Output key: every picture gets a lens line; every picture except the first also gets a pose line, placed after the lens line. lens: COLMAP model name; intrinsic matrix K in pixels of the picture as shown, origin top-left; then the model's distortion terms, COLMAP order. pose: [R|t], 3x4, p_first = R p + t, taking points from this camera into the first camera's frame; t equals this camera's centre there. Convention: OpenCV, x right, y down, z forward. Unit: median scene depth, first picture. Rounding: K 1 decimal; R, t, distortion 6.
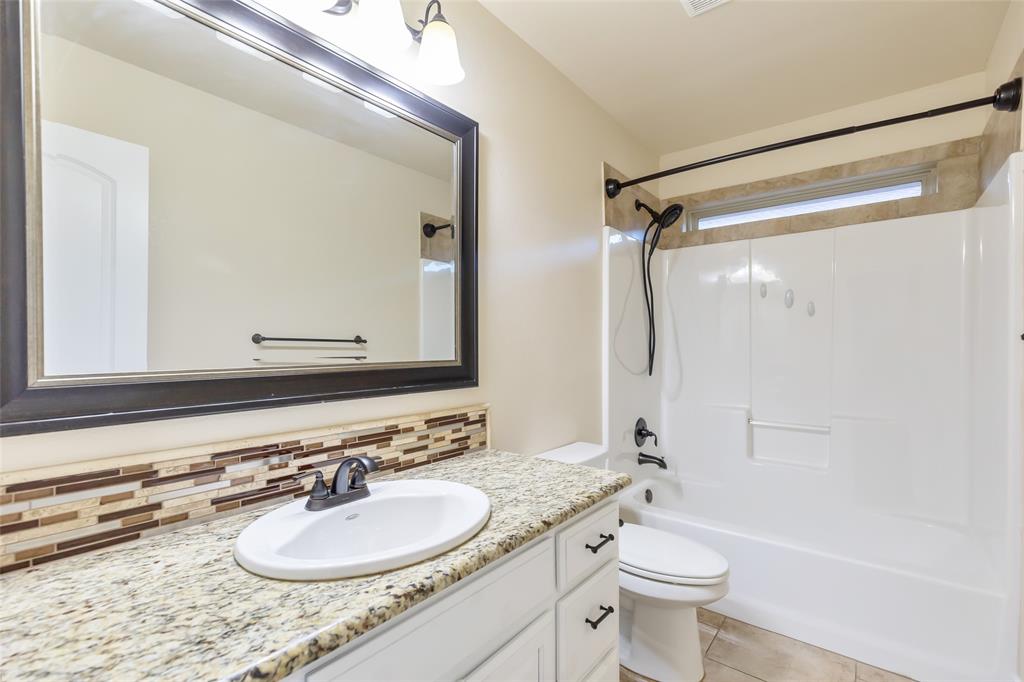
lens RADIAL K [[462.5, 0, 512.3], [0, 462.5, 345.6], [0, 0, 1]] dist [0.001116, 0.000497]
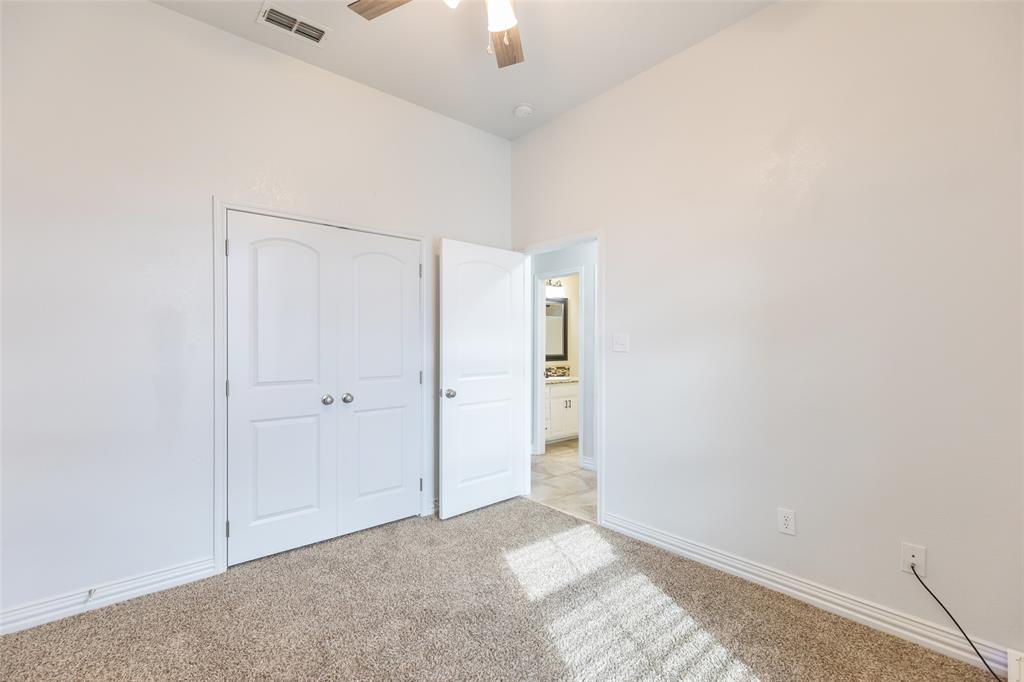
lens RADIAL K [[462.5, 0, 512.9], [0, 462.5, 342.0], [0, 0, 1]] dist [0.001116, 0.000497]
pose [[0.982626, 0.004504, -0.185541, 0.223014], [-0.004277, 0.999990, 0.001621, -0.089679], [0.185547, -0.000799, 0.982635, -3.339589]]
